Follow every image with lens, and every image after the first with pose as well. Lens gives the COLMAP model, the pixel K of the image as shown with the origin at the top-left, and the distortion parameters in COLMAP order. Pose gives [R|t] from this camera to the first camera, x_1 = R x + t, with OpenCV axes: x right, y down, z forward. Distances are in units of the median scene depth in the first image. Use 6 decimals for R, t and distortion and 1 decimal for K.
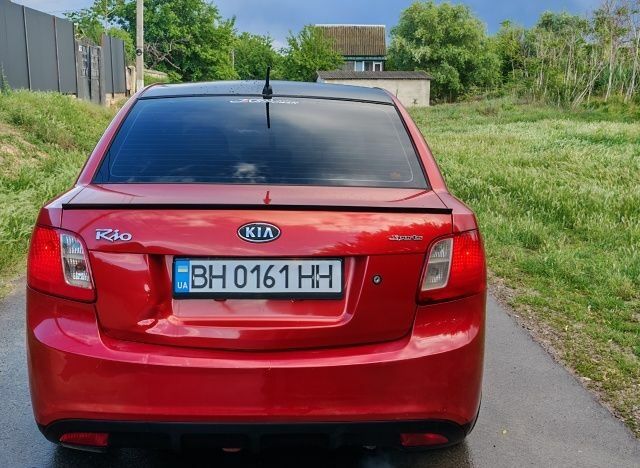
lens RADIAL K [[753.2, 0, 320.6], [0, 753.2, 217.5], [0, 0, 1]] dist [0.196313, -0.603789]
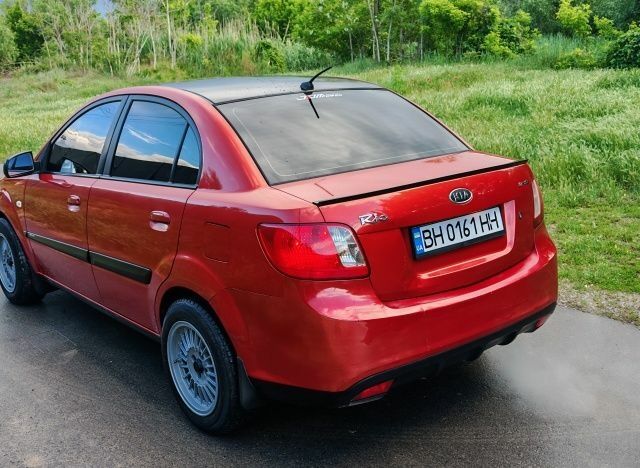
lens RADIAL K [[753.2, 0, 320.6], [0, 753.2, 217.5], [0, 0, 1]] dist [0.196313, -0.603789]
pose [[0.802939, -0.183519, 0.567106, -1.014101], [0.160539, 0.982848, 0.090756, -0.100149], [-0.574035, 0.018171, 0.818629, 0.065121]]
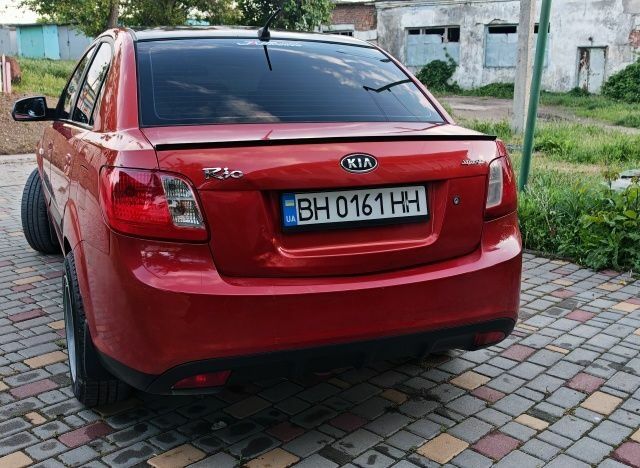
lens RADIAL K [[753.2, 0, 320.6], [0, 753.2, 217.5], [0, 0, 1]] dist [0.196313, -0.603789]
pose [[0.936349, -0.075381, 0.342882, -0.492838], [0.059708, 0.996641, 0.056052, 0.032710], [-0.345956, -0.032012, 0.937705, 0.027977]]
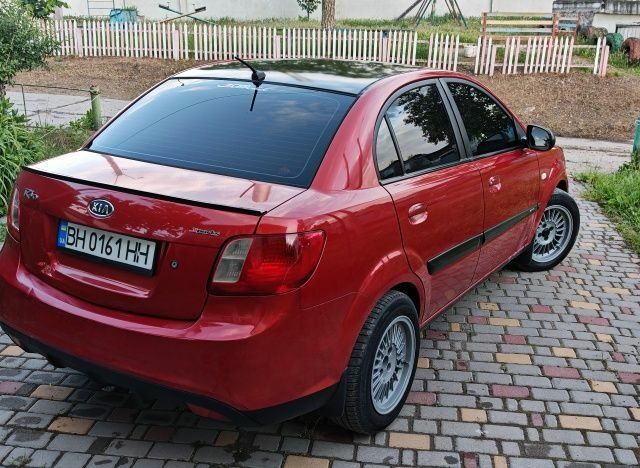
lens RADIAL K [[753.2, 0, 320.6], [0, 753.2, 217.5], [0, 0, 1]] dist [0.196313, -0.603789]
pose [[0.818979, 0.151485, -0.553467, 0.868897], [-0.101837, 0.987584, 0.119613, -0.144799], [0.564715, -0.041596, 0.824237, 0.193285]]
